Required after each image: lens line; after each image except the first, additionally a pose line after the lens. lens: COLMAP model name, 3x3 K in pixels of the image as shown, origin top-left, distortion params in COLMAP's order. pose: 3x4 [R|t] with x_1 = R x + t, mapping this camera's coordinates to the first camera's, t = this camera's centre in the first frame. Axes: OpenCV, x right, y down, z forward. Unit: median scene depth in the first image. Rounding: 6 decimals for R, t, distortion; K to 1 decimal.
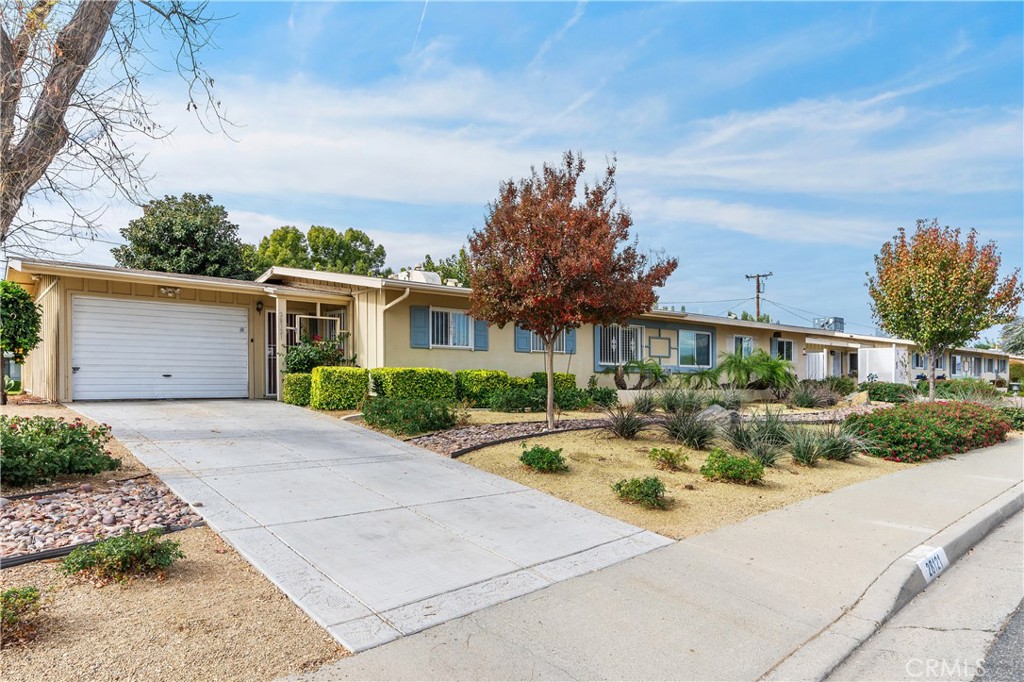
lens RADIAL K [[634.2, 0, 513.4], [0, 634.2, 381.0], [0, 0, 1]] dist [0.052321, 0.000077]
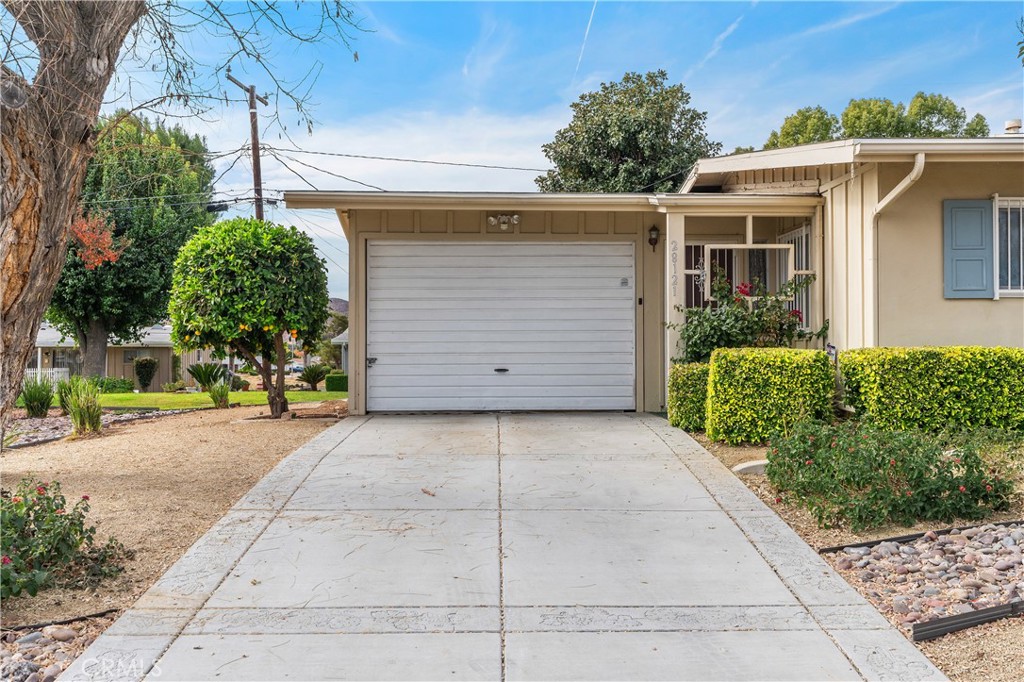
lens RADIAL K [[1064.1, 0, 513.0], [0, 1064.1, 359.7], [0, 0, 1]] dist [0.010355, 0.009834]
pose [[0.801481, -0.013608, -0.597865, 0.029769], [0.006437, 0.999879, -0.014129, -0.003902], [0.597985, 0.007476, 0.801472, 0.249592]]
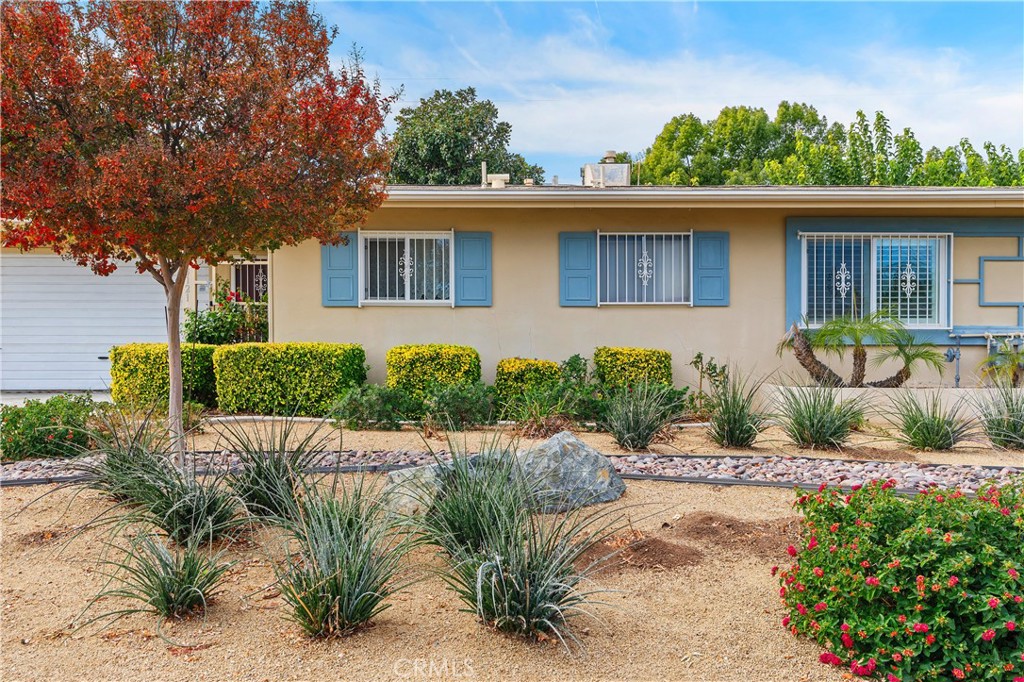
lens RADIAL K [[1064.1, 0, 513.0], [0, 1064.1, 359.7], [0, 0, 1]] dist [0.010355, 0.009834]
pose [[0.793666, -0.001527, -0.608352, 0.525972], [-0.002223, 0.999983, -0.005410, -0.000985], [0.608349, 0.005646, 0.793649, 0.338192]]
